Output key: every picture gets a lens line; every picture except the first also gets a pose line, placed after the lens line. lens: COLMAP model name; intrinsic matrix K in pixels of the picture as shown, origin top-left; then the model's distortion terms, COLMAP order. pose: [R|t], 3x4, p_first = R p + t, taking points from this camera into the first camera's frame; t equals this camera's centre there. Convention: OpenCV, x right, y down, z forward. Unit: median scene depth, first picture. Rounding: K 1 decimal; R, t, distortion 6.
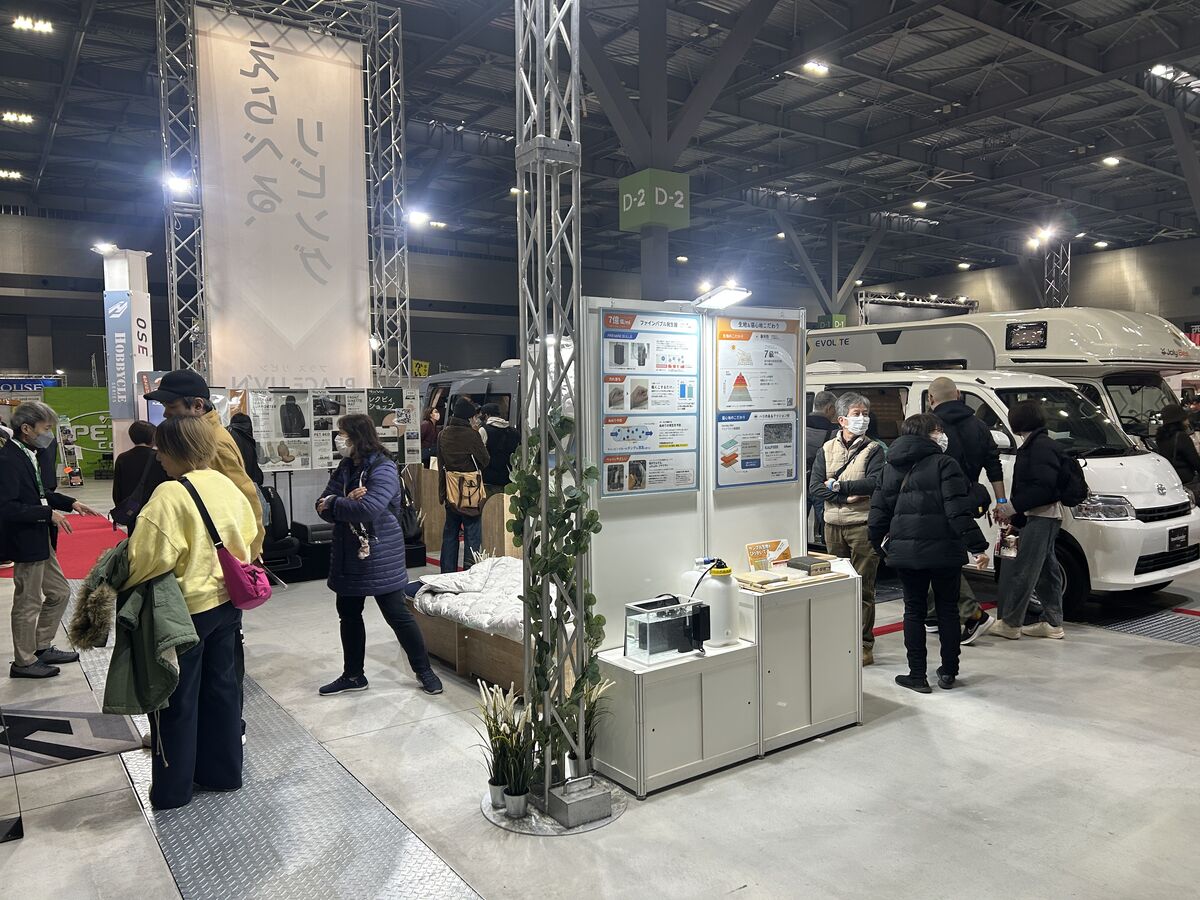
lens RADIAL K [[898.4, 0, 600.0], [0, 898.4, 450.0], [0, 0, 1]] dist [0.096398, -0.100393]
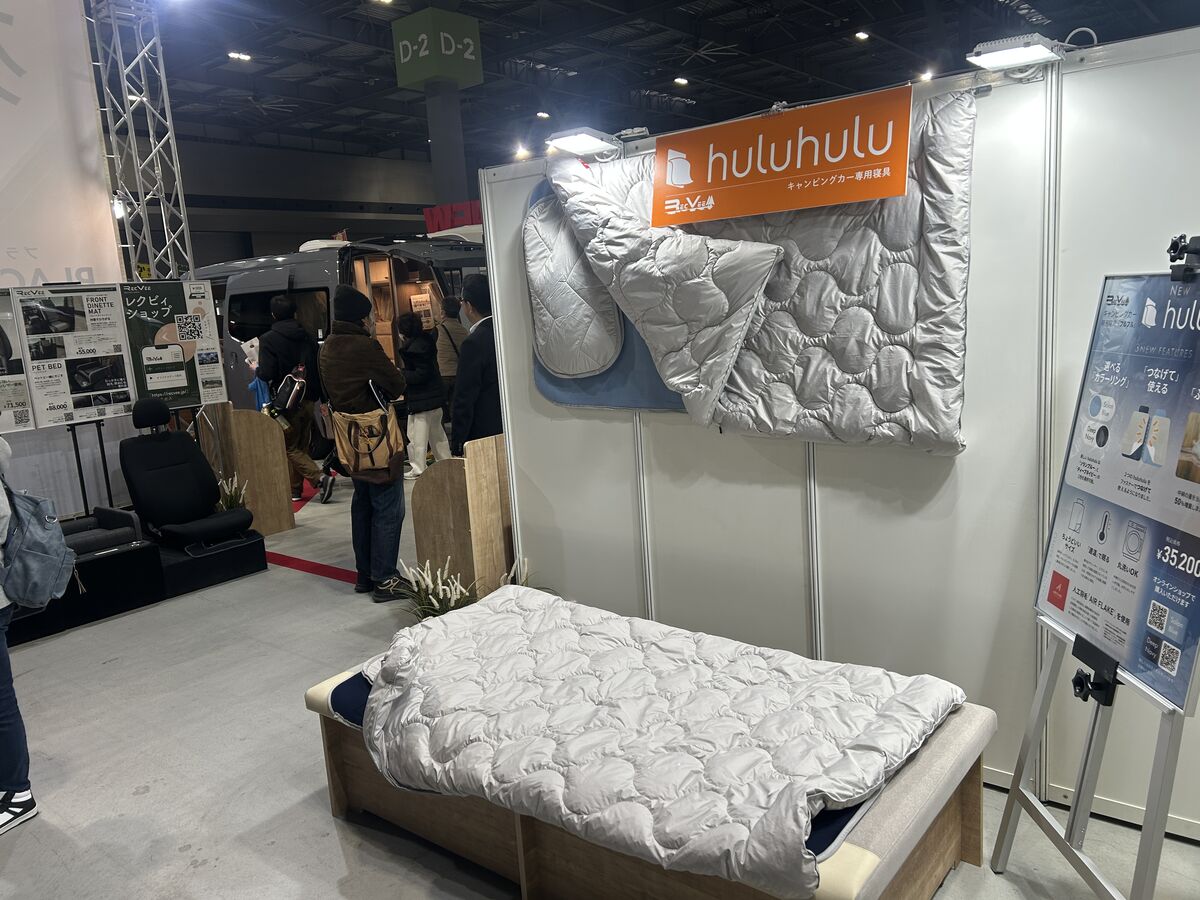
lens RADIAL K [[889.7, 0, 602.8], [0, 889.7, 432.0], [0, 0, 1]] dist [0.021391, -0.001859]
pose [[0.953965, -0.102854, 0.281732, -0.126143], [0.076979, 0.991858, 0.101451, -0.006328], [-0.289872, -0.075093, 0.954115, 0.327575]]
